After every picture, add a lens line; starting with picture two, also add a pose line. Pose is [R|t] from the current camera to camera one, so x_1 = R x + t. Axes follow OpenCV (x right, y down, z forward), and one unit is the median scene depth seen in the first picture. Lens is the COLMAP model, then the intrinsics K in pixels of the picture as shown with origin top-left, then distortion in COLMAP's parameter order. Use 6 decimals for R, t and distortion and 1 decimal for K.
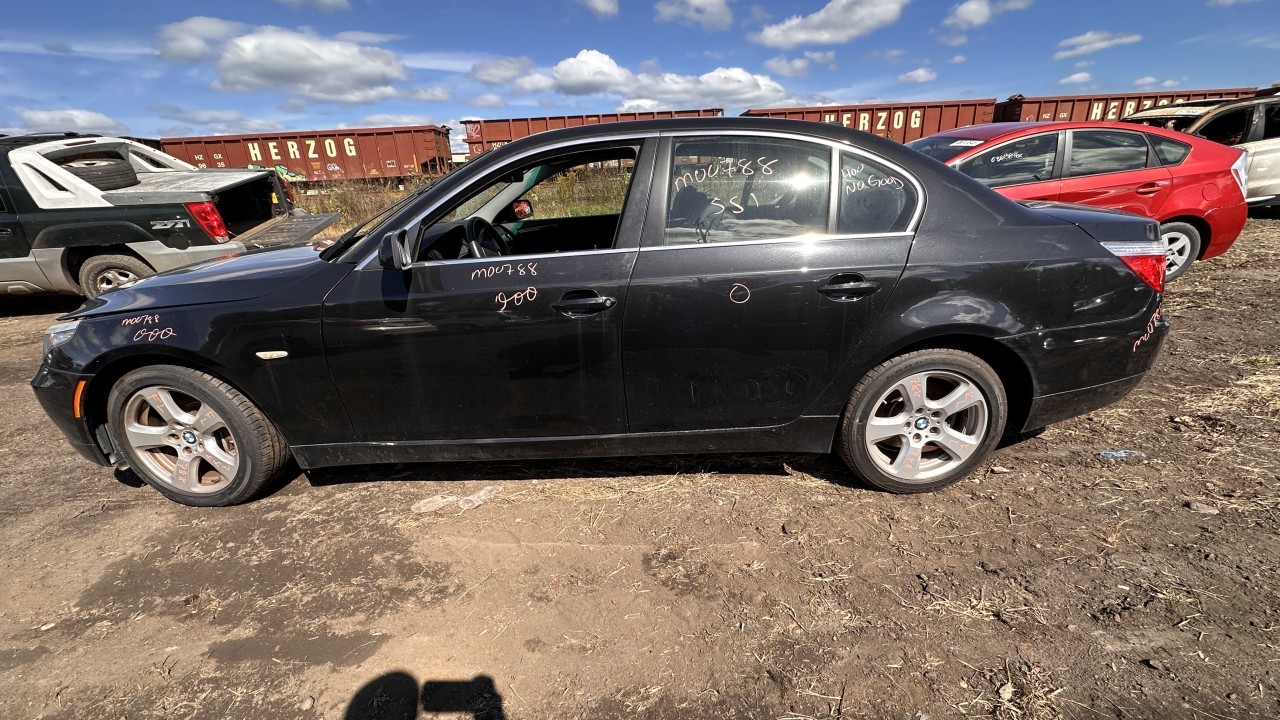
lens RADIAL K [[505.1, 0, 640.0], [0, 505.1, 360.0], [0, 0, 1]] dist [-0.002343, -0.000230]
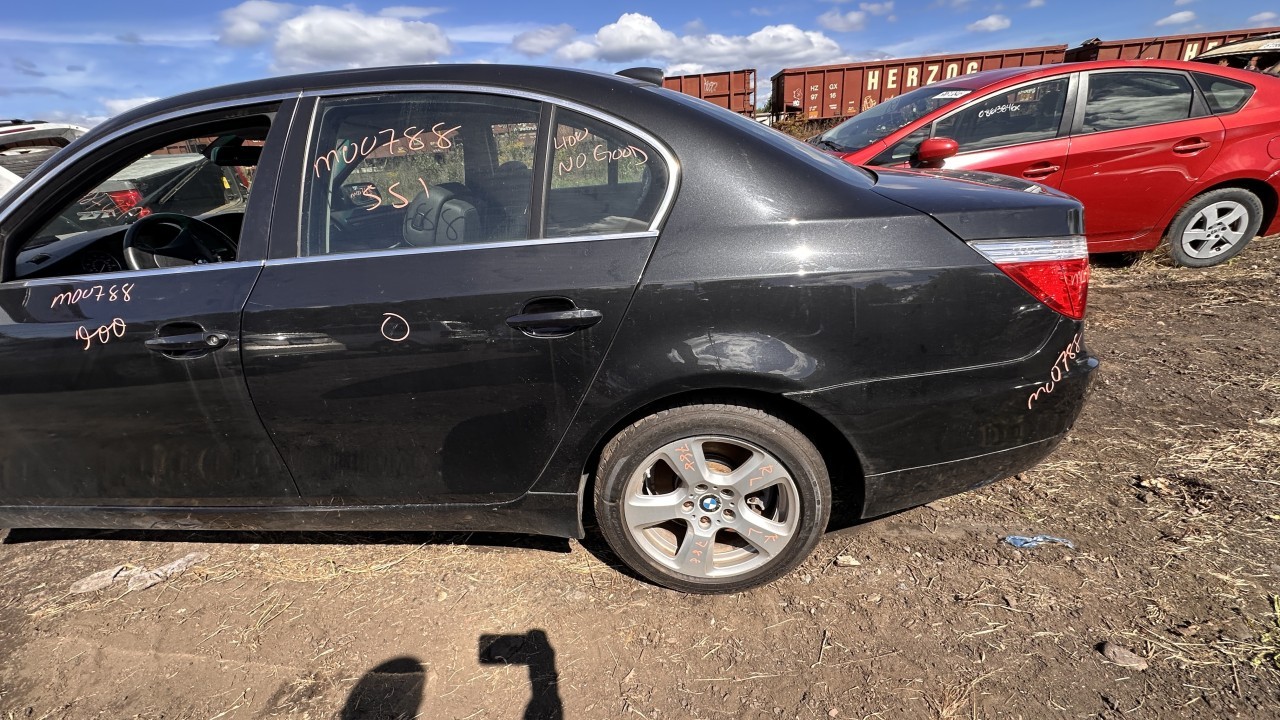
lens RADIAL K [[505.1, 0, 640.0], [0, 505.1, 360.0], [0, 0, 1]] dist [-0.002343, -0.000230]
pose [[0.996198, 0.006176, -0.086905, 0.485467], [-0.001610, 0.998619, 0.052515, -0.101979], [0.087109, -0.052176, 0.994832, 0.284396]]
